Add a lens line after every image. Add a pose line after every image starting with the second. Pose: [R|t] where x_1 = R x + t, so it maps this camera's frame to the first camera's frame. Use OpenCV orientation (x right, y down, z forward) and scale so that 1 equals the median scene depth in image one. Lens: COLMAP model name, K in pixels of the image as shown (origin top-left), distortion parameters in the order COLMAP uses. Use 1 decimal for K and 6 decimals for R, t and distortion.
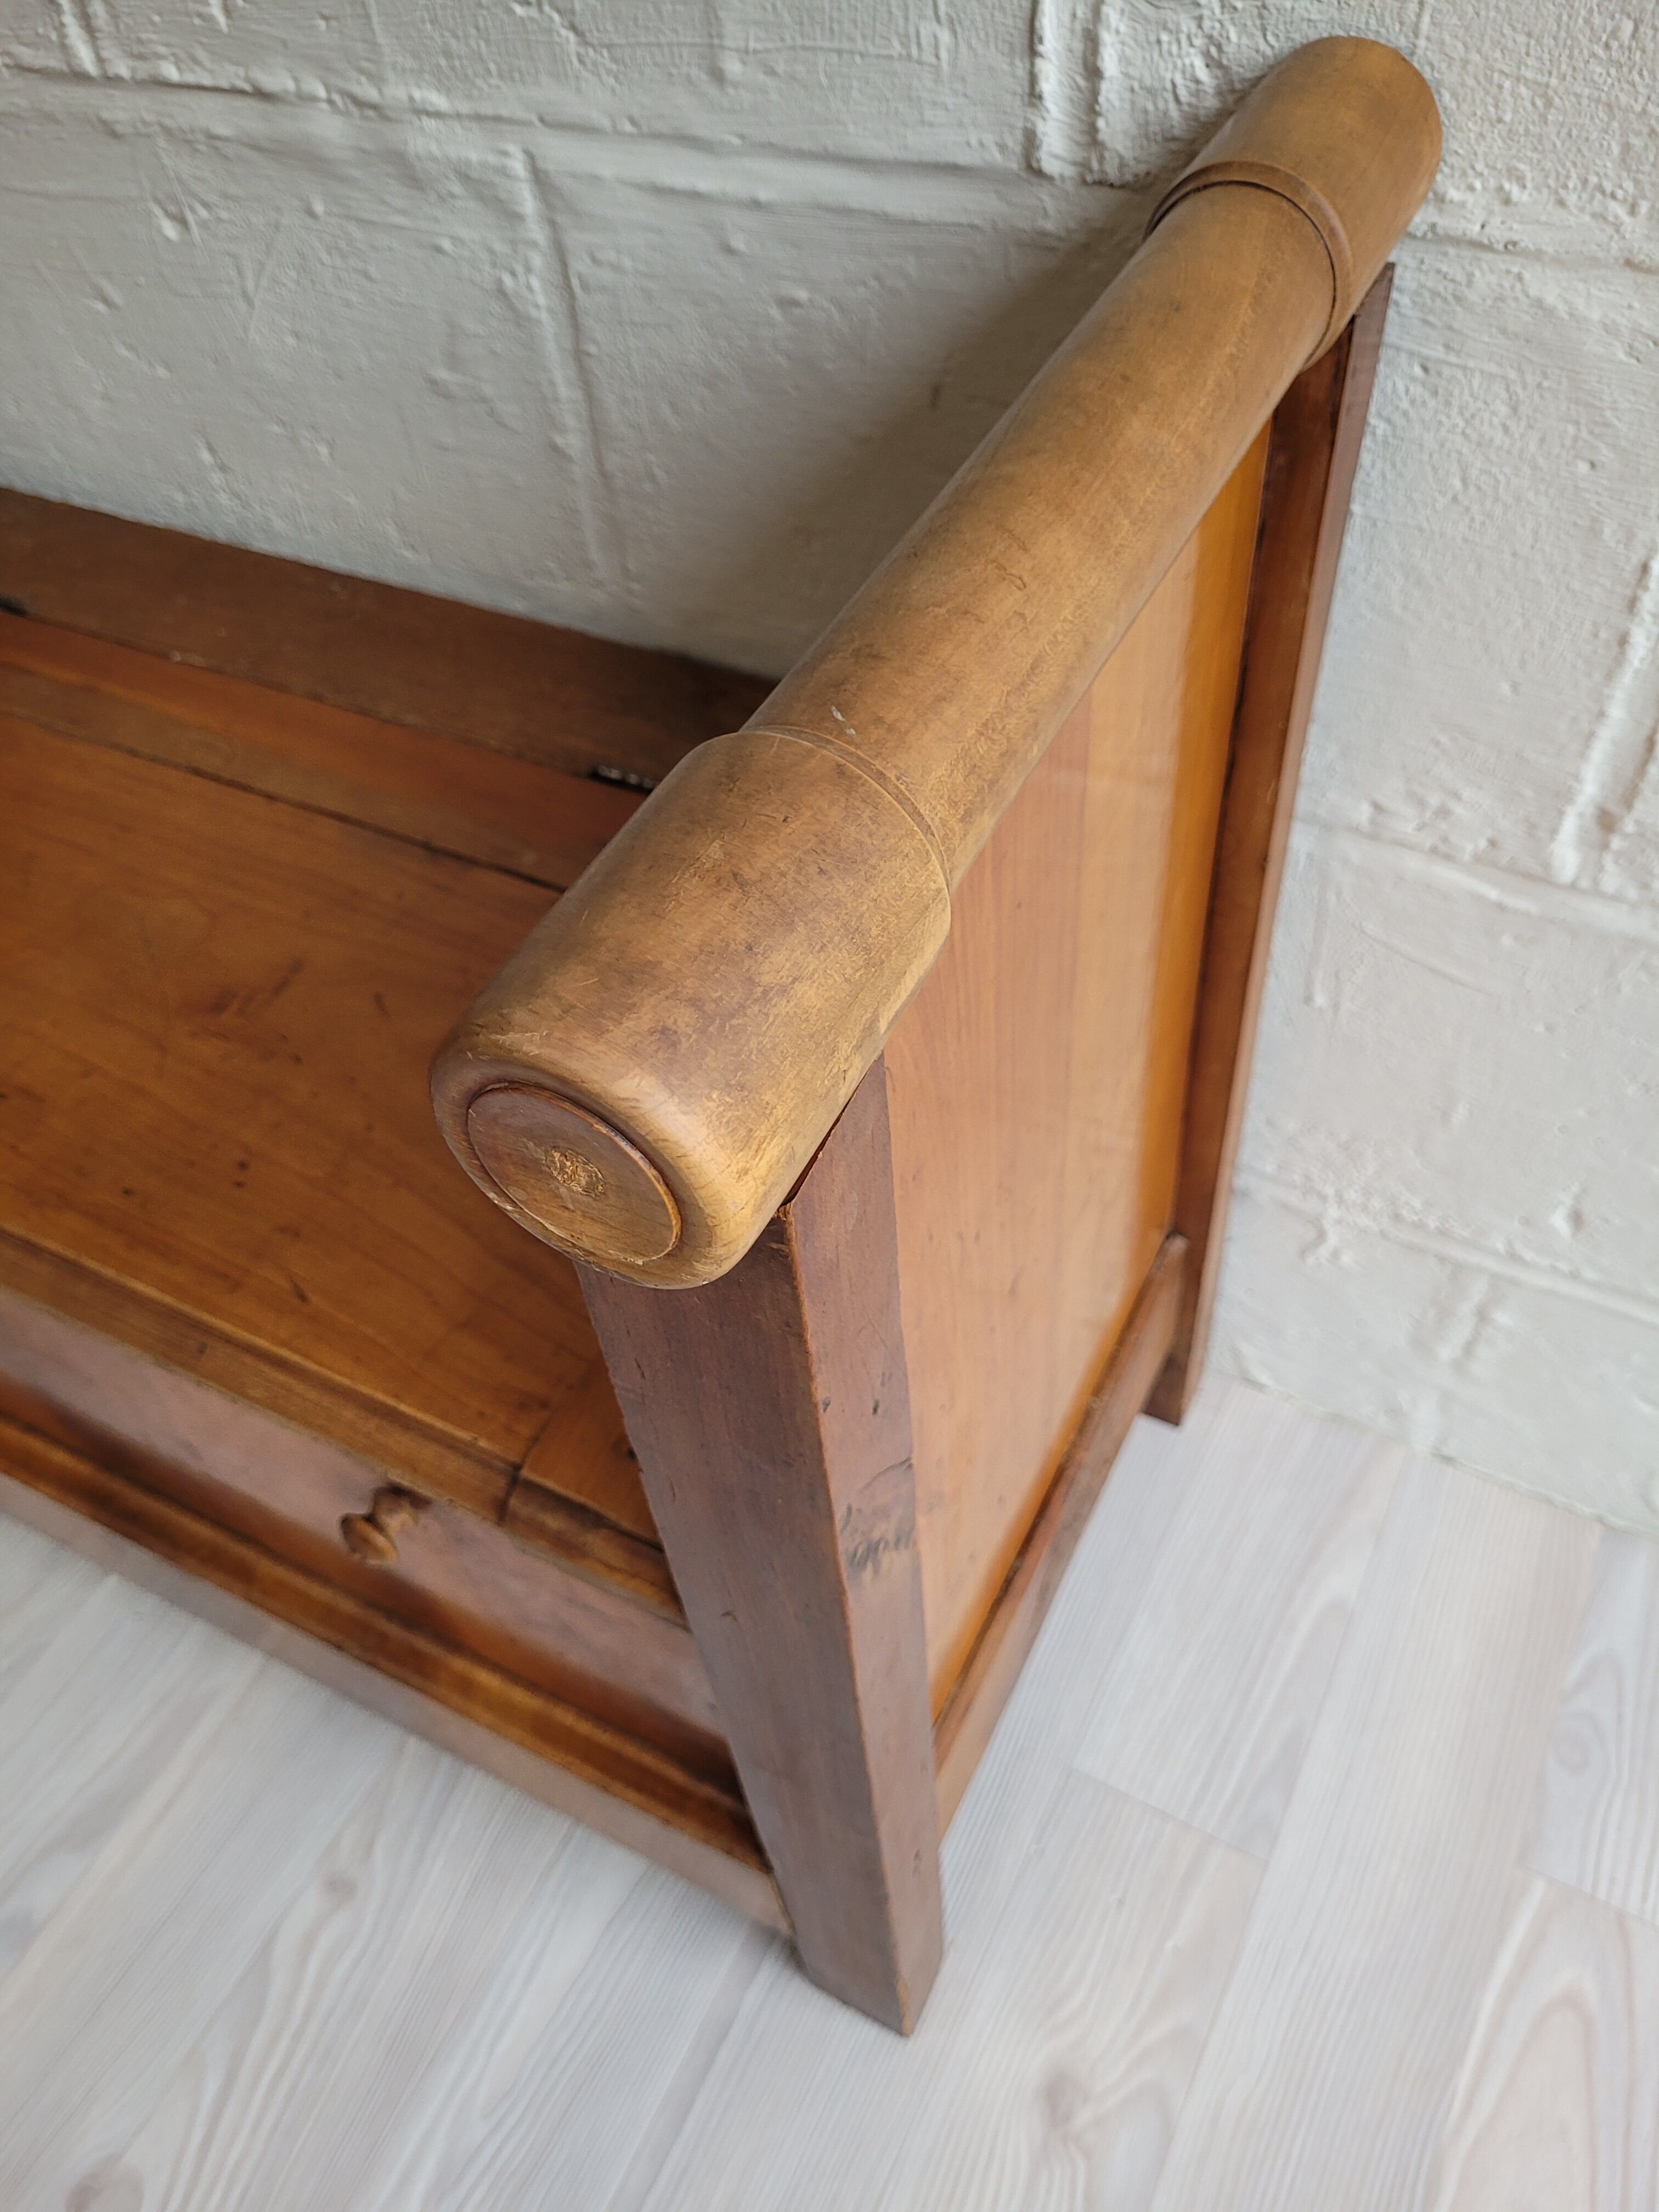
lens RADIAL K [[1676.9, 0, 845.3], [0, 1676.9, 1089.0], [0, 0, 1]] dist [0.042414, -0.041987]
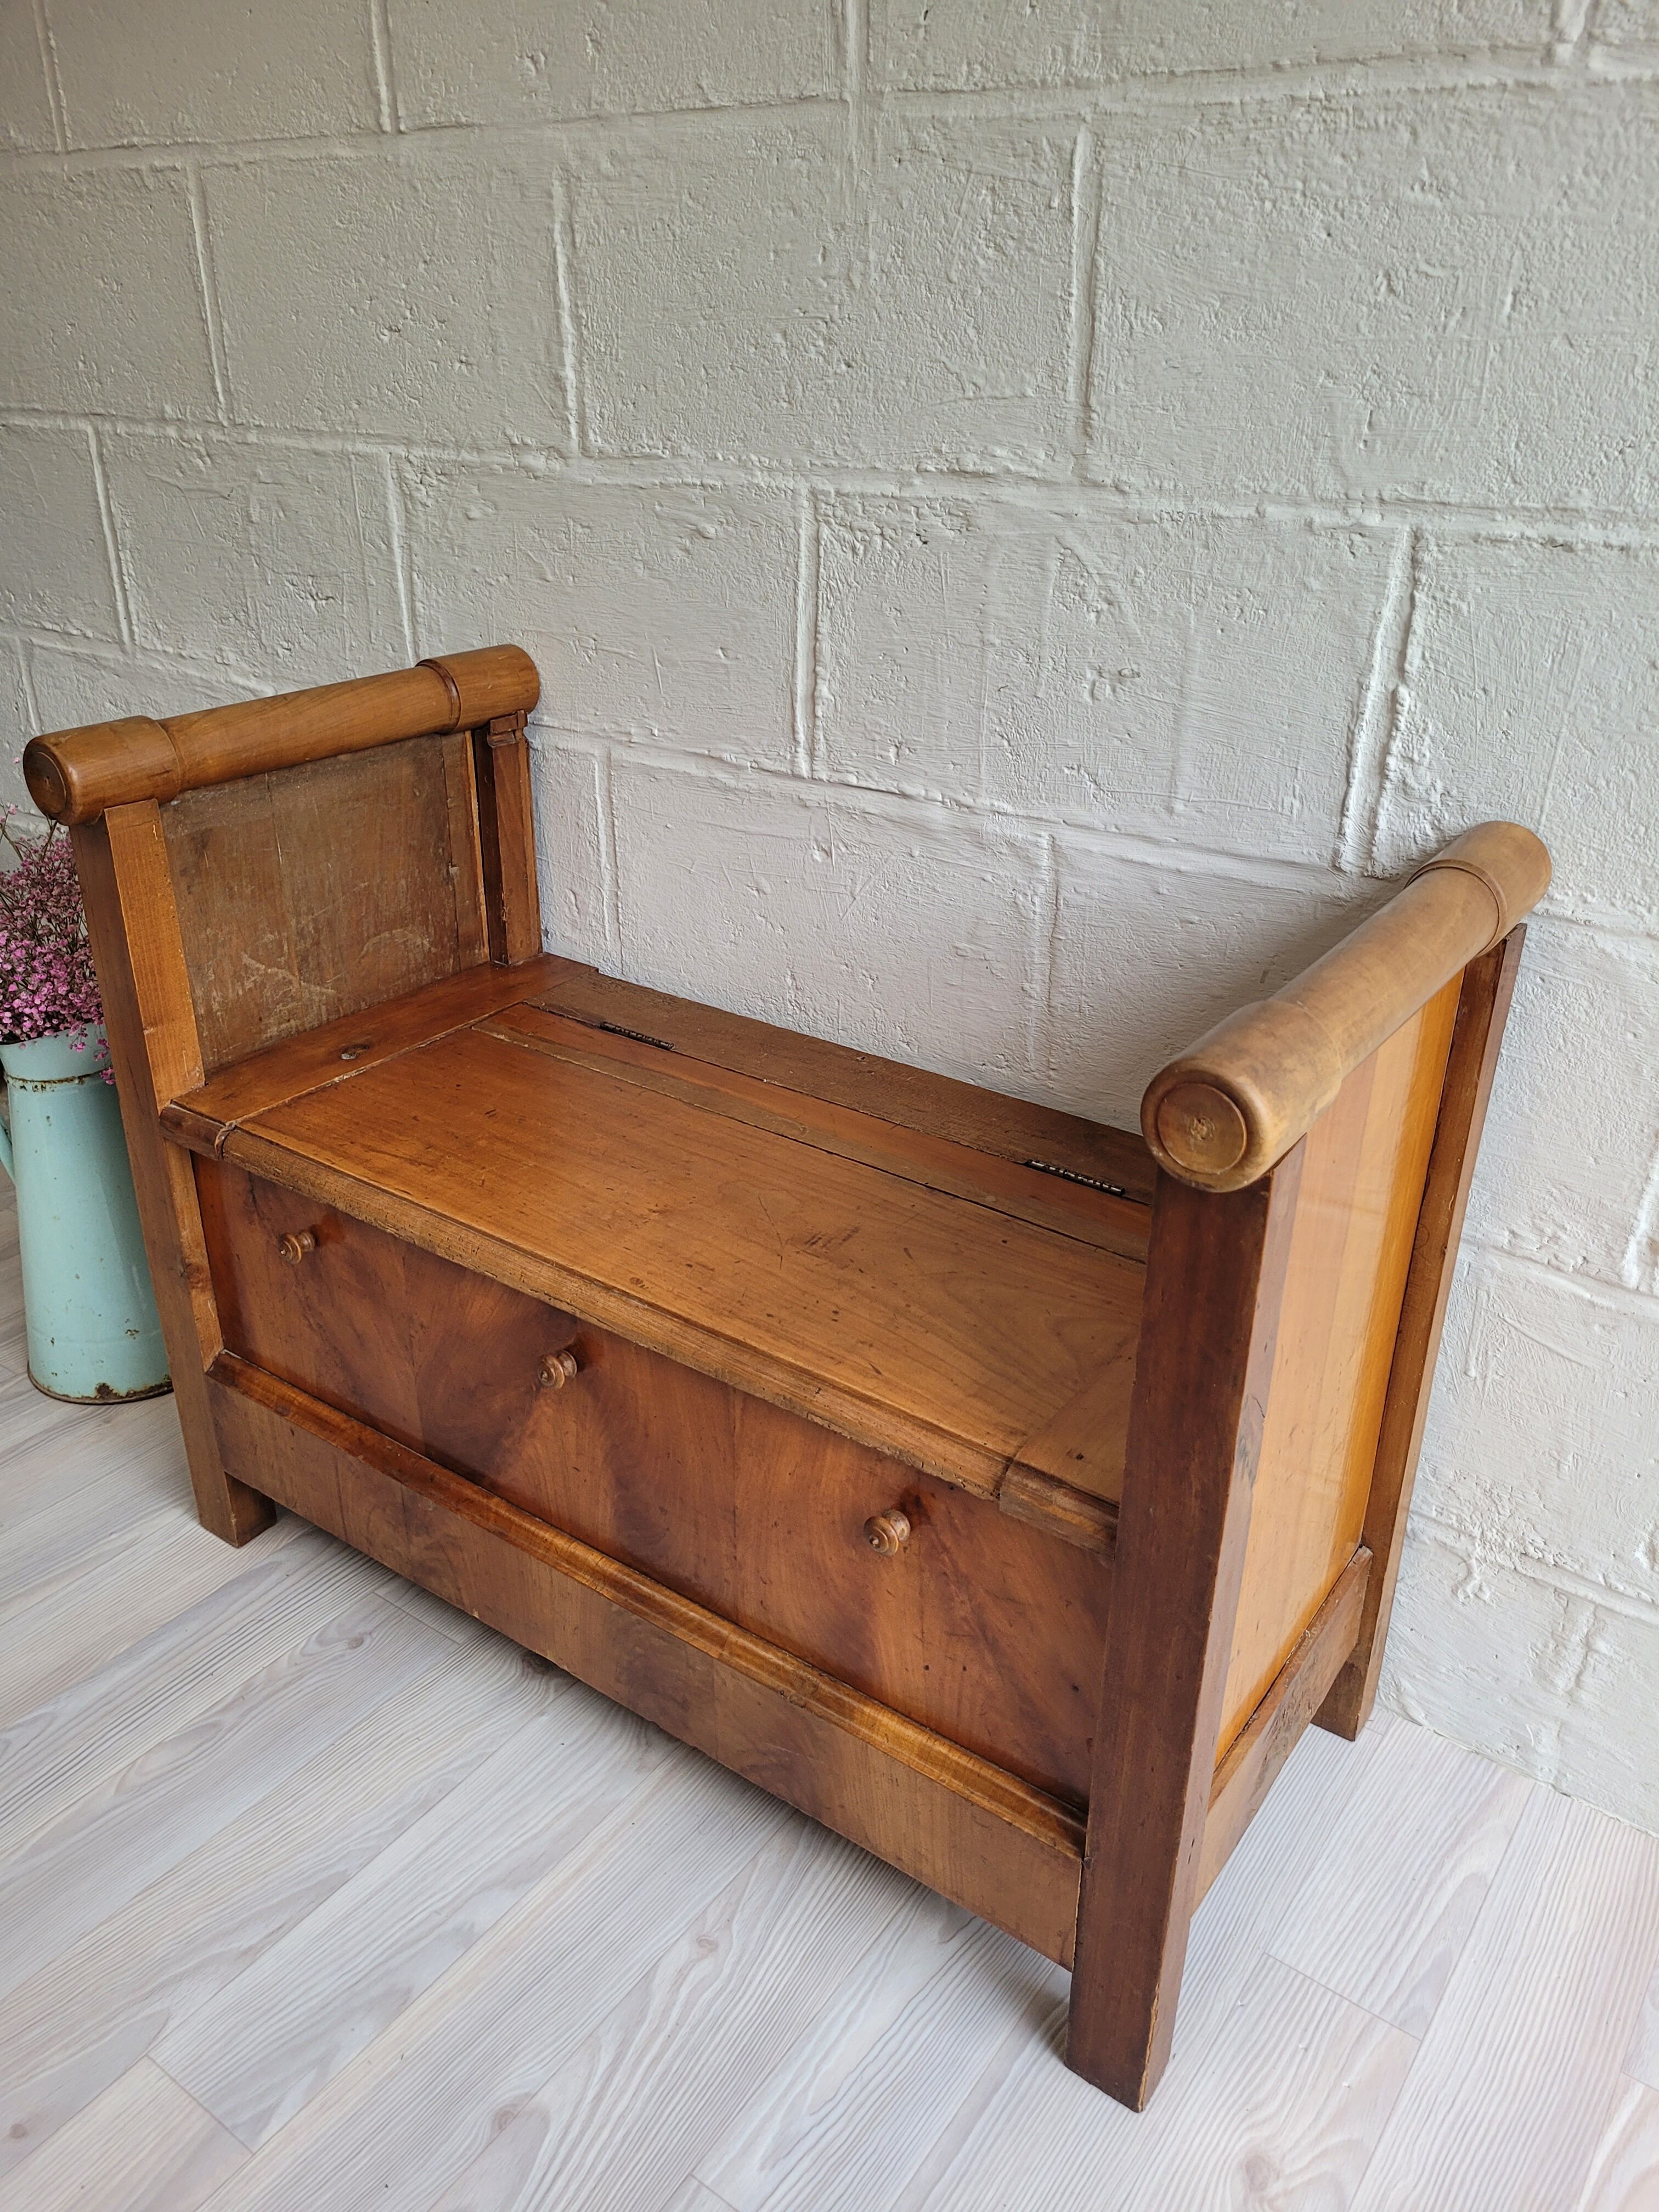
lens RADIAL K [[1676.9, 0, 858.0], [0, 1676.9, 1110.8], [0, 0, 1]] dist [0.042414, -0.041987]
pose [[0.987300, 0.133210, -0.086565, -0.187230], [-0.156294, 0.912106, -0.378991, 0.439576], [0.028471, 0.387708, 0.921343, -0.572584]]
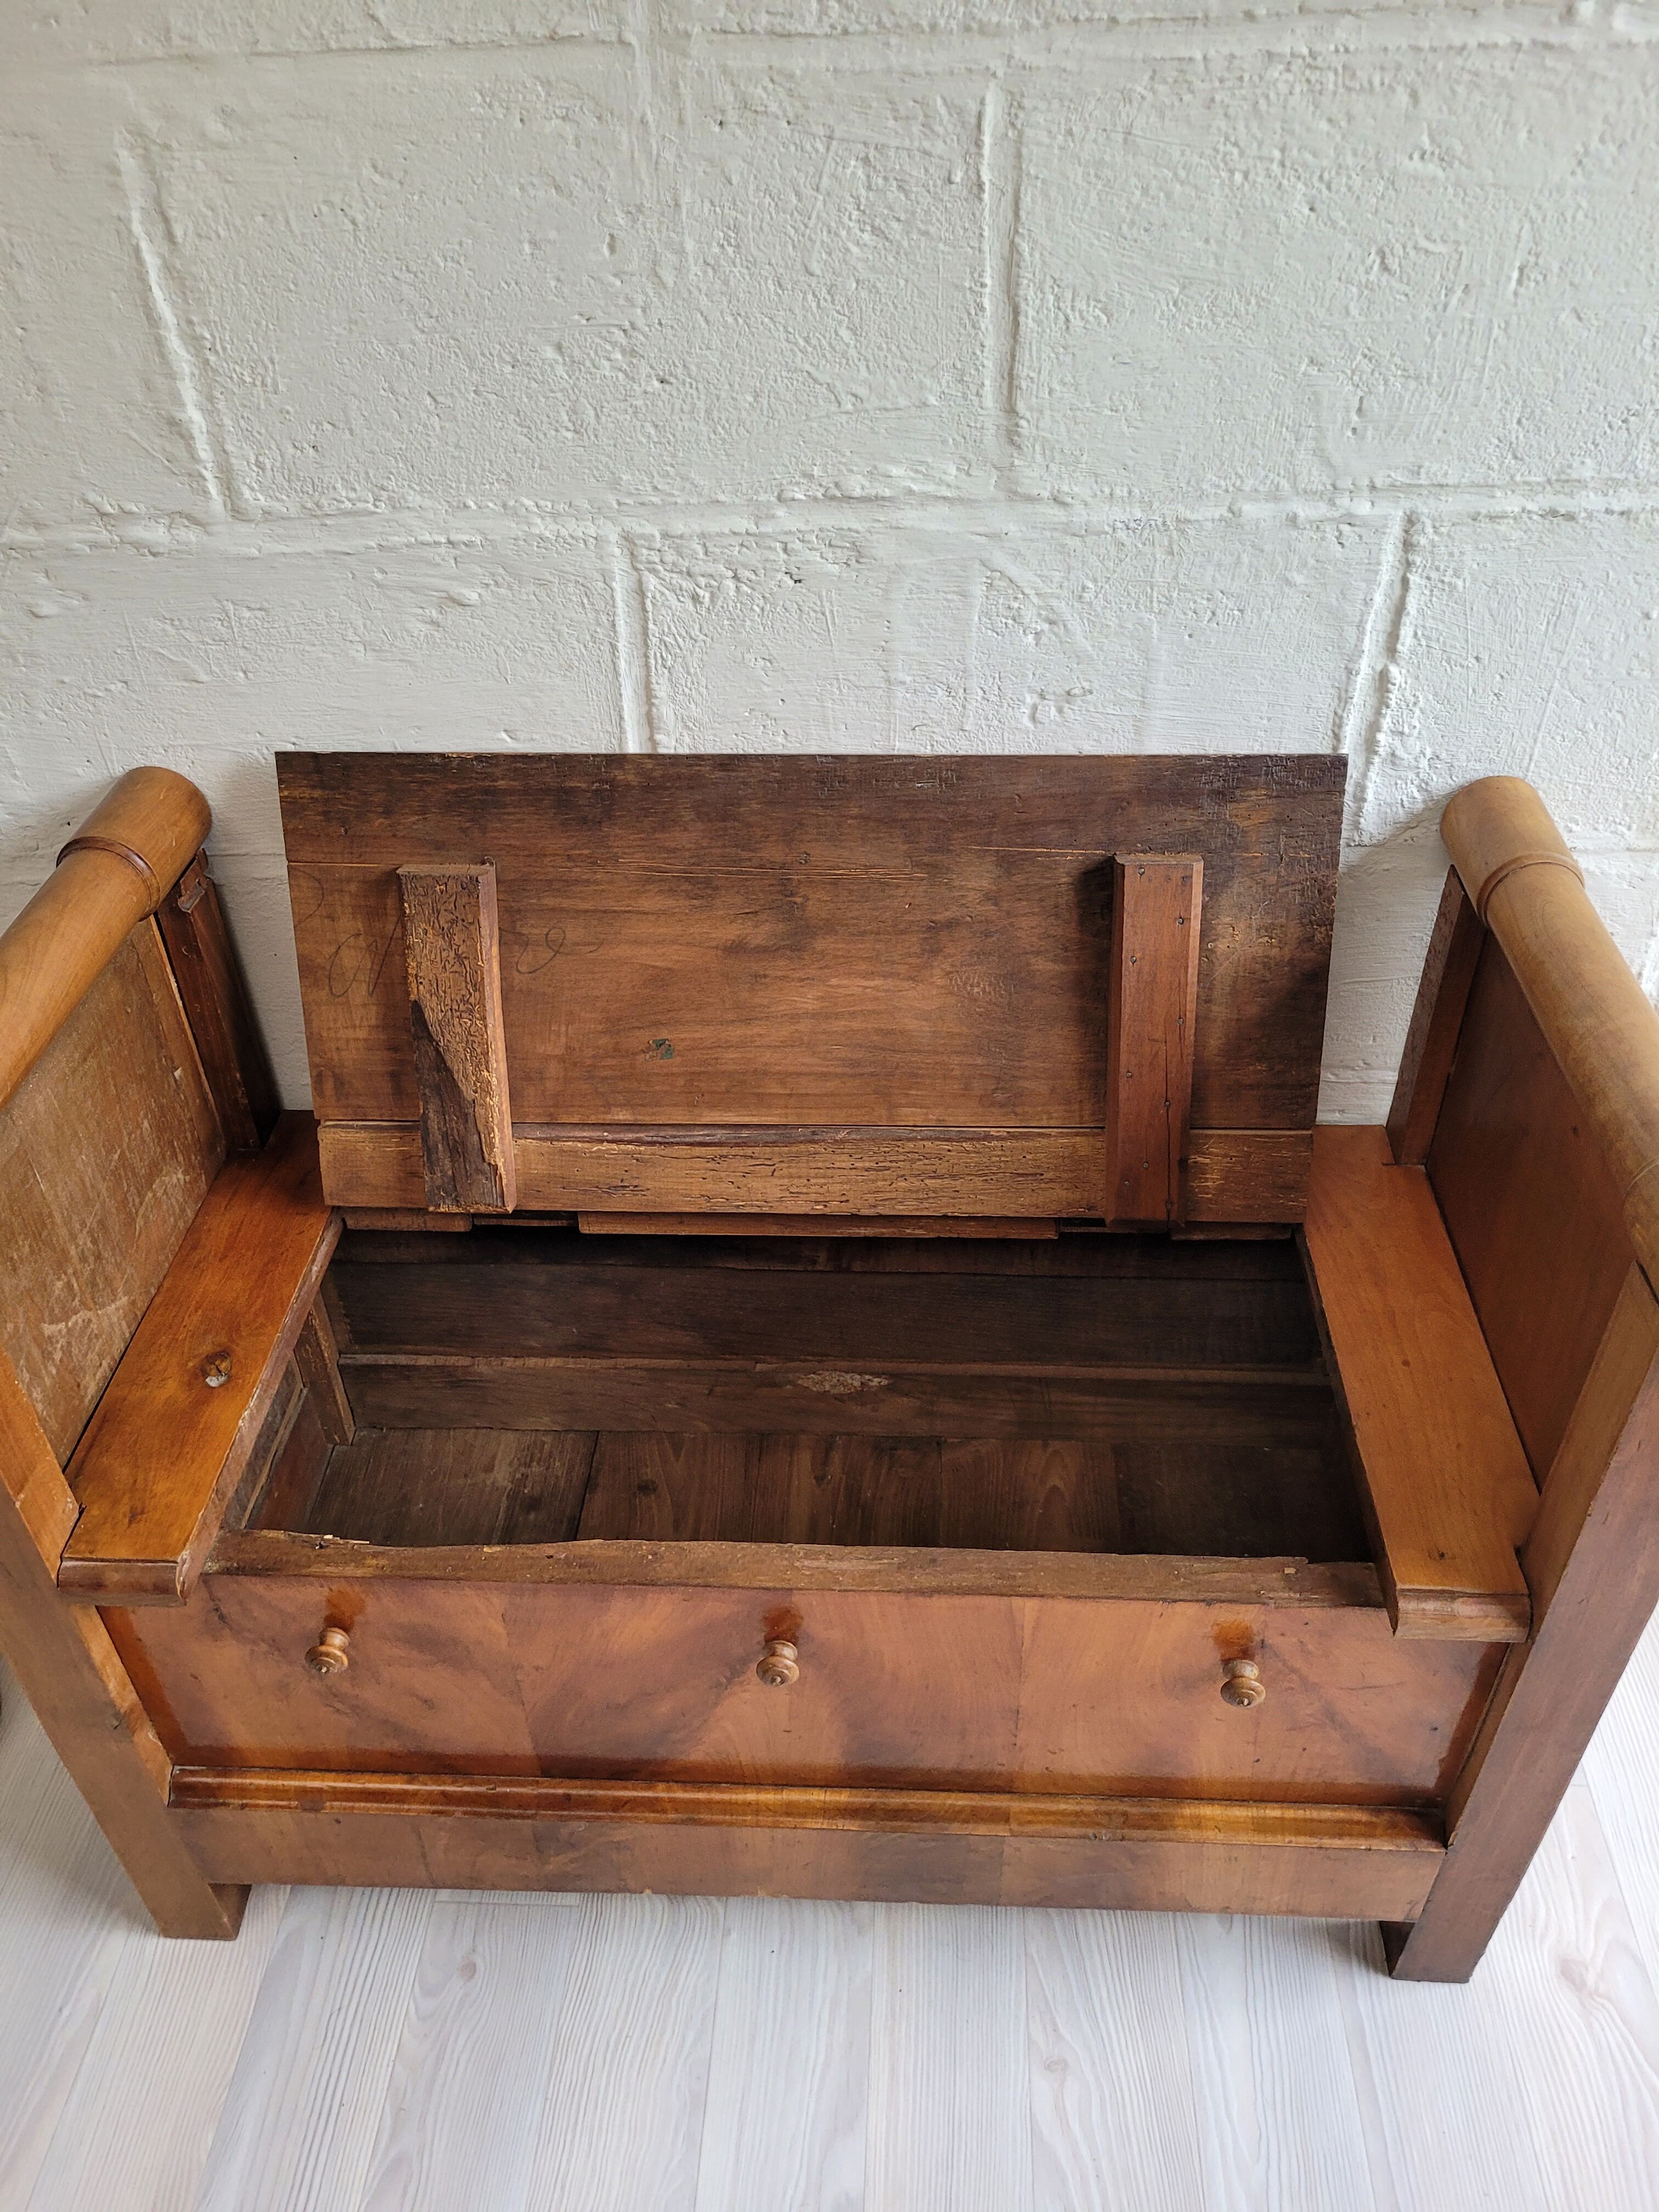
lens RADIAL K [[1676.9, 0, 841.8], [0, 1676.9, 1089.4], [0, 0, 1]] dist [0.042414, -0.041987]
pose [[0.908606, -0.221866, 0.353852, -0.916961], [0.289452, 0.945279, -0.150549, -0.121980], [-0.301087, 0.239213, 0.923105, -0.435691]]
